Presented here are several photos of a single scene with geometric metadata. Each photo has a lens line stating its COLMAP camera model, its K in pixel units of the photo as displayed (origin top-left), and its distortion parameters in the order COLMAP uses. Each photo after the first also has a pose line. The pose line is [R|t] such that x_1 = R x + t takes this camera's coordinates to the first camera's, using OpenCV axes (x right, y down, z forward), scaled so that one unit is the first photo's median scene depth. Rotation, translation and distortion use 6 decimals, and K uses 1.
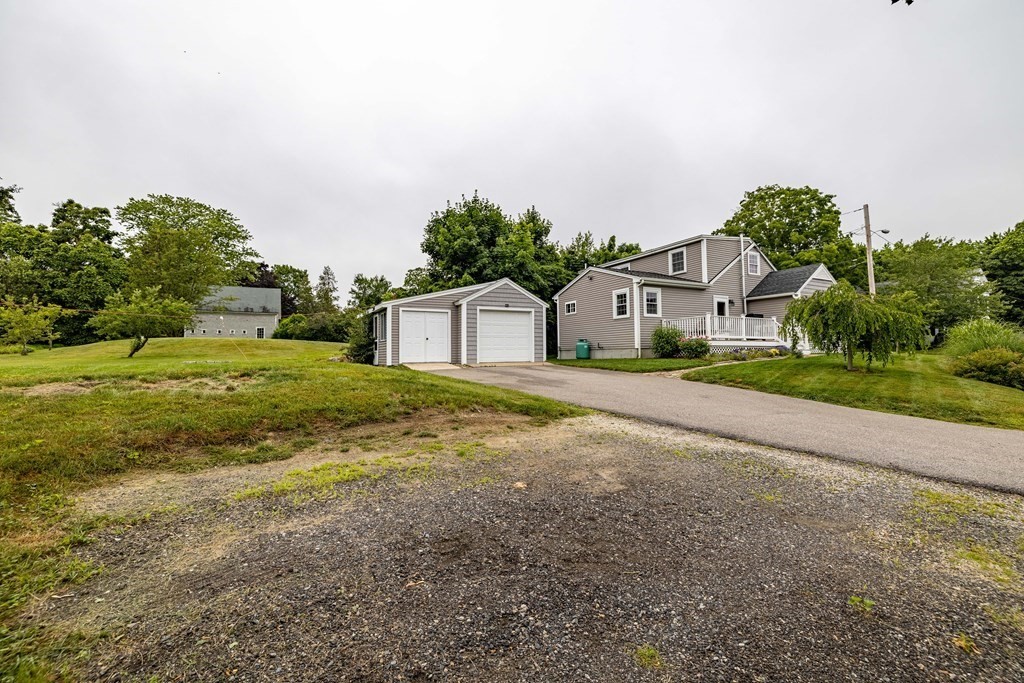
lens RADIAL K [[429.1, 0, 513.2], [0, 429.1, 341.2], [0, 0, 1]] dist [0.000998, -0.000875]
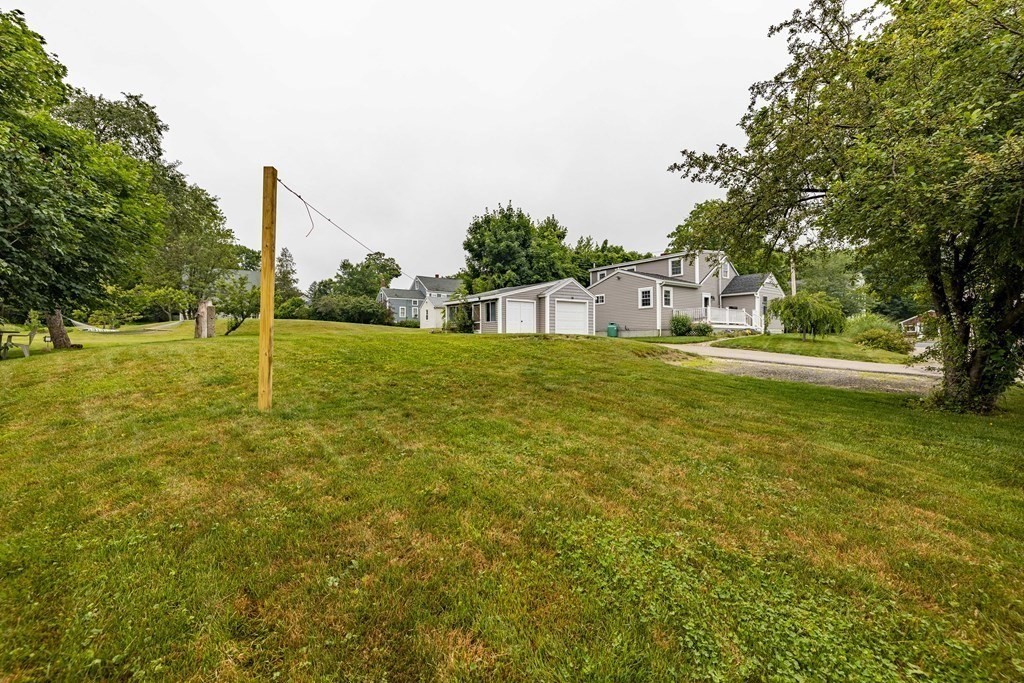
lens RADIAL K [[429.1, 0, 513.4], [0, 429.1, 341.7], [0, 0, 1]] dist [0.000998, -0.000875]
pose [[0.987465, 0.002697, 0.157814, -0.308776], [-0.008235, 0.999373, 0.034446, 0.008952], [-0.157622, -0.035314, 0.986868, -0.252119]]
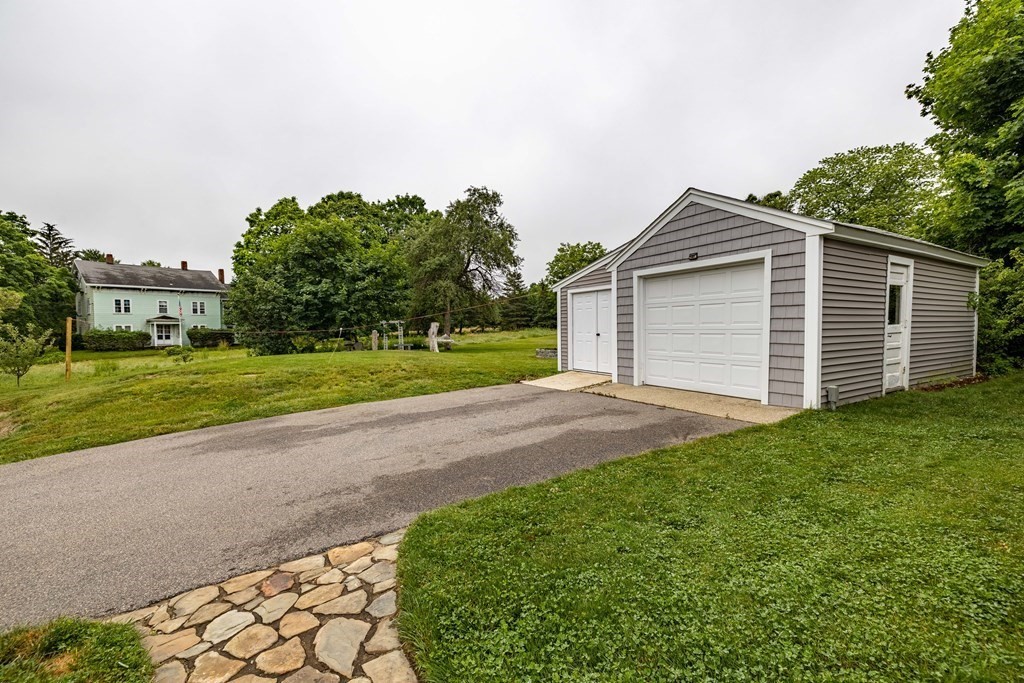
lens RADIAL K [[429.1, 0, 505.5], [0, 429.1, 340.8], [0, 0, 1]] dist [0.000998, -0.000875]
pose [[0.025686, 0.041839, -0.998794, 0.290815], [0.041801, 0.998205, 0.042889, -0.020128], [0.998796, -0.042853, 0.023891, 0.589696]]
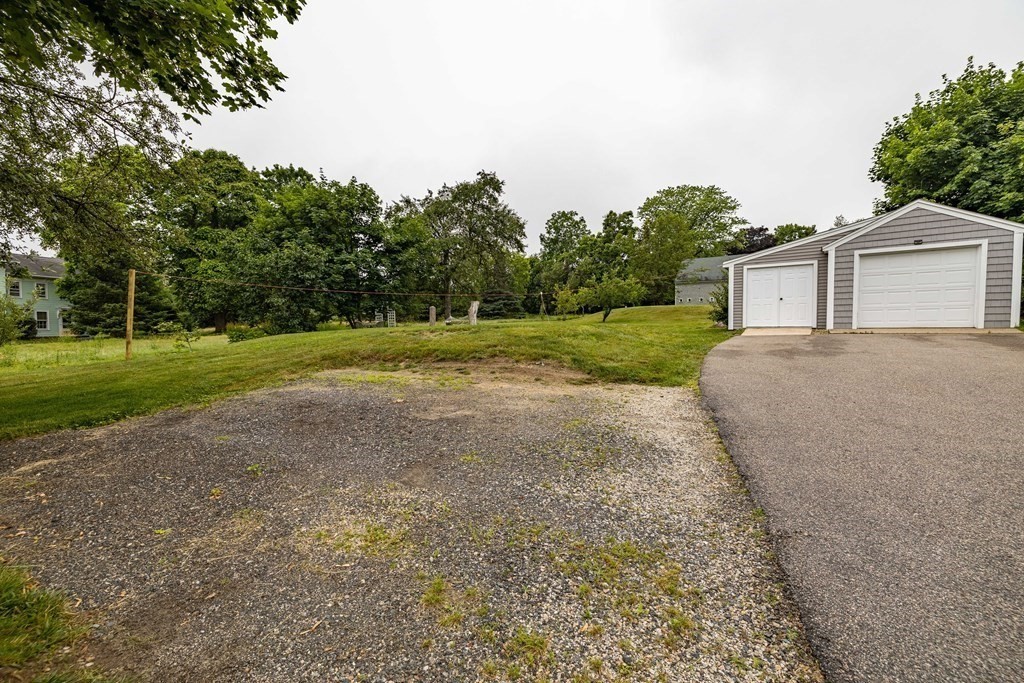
lens RADIAL K [[429.1, 0, 506.4], [0, 429.1, 342.4], [0, 0, 1]] dist [0.000998, -0.000875]
pose [[0.443769, 0.041579, -0.895176, 0.220565], [0.031897, 0.997557, 0.062147, 0.006904], [0.895573, -0.056133, 0.441358, 0.097712]]
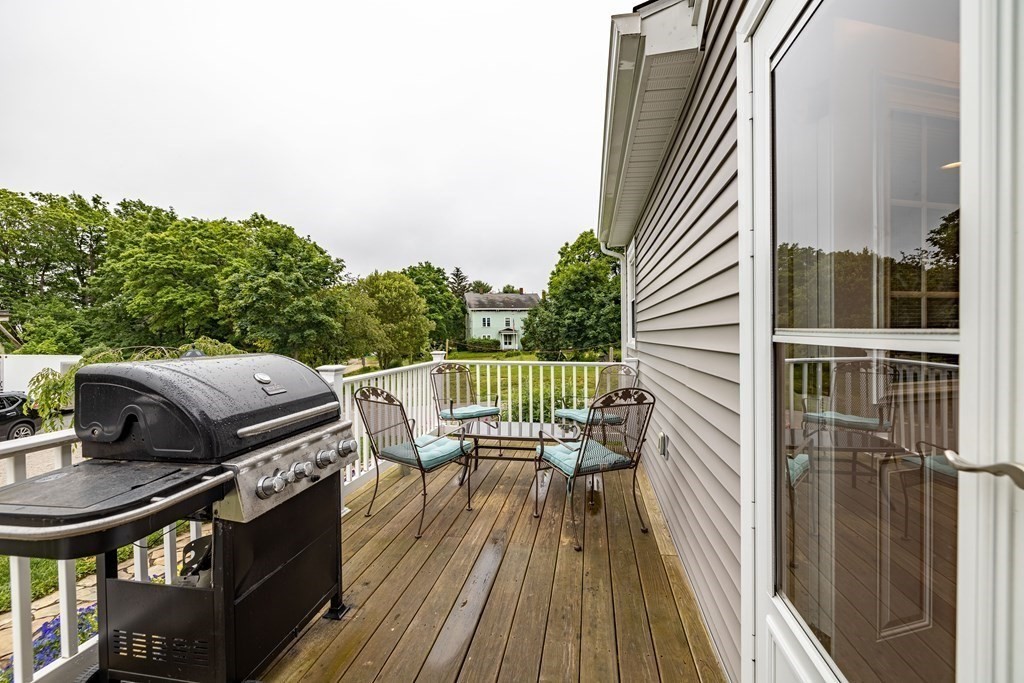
lens RADIAL K [[429.1, 0, 514.6], [0, 429.1, 337.5], [0, 0, 1]] dist [0.000998, -0.000875]
pose [[-0.621211, 0.029338, -0.783094, 0.456047], [0.047592, 0.998867, -0.000332, -0.052359], [0.782197, -0.037475, -0.621903, 0.857082]]
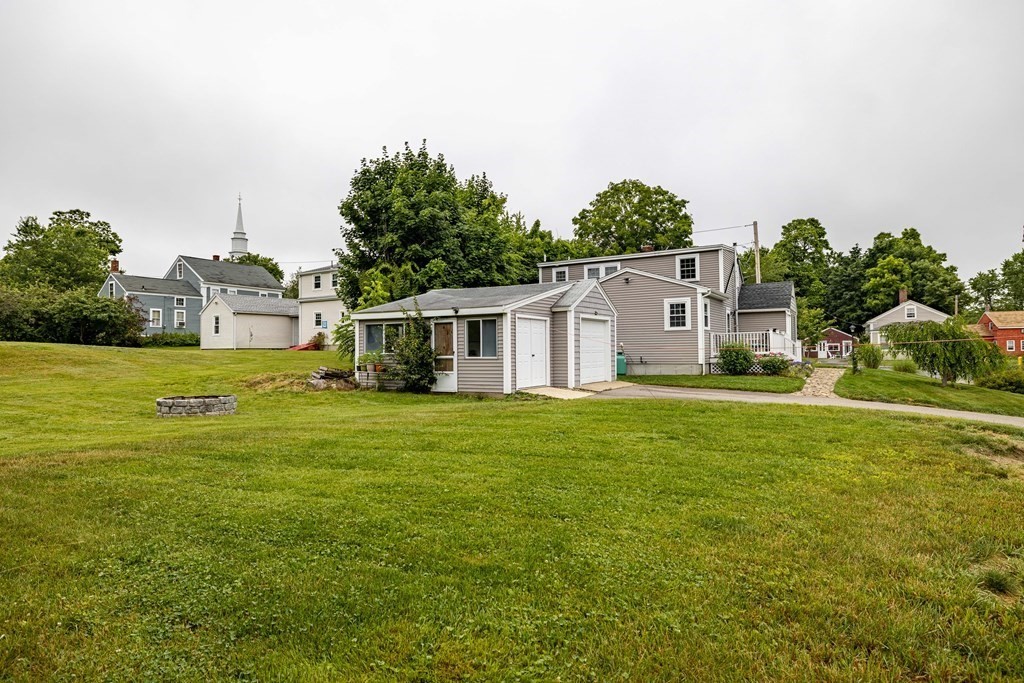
lens RADIAL K [[568.8, 0, 508.3], [0, 568.8, 343.9], [0, 0, 1]] dist [0.006282, -0.000385]
pose [[0.860009, 0.008177, 0.510213, -0.516413], [-0.015589, 0.999826, 0.010251, -0.024449], [-0.510041, -0.016770, 0.859987, 0.116020]]
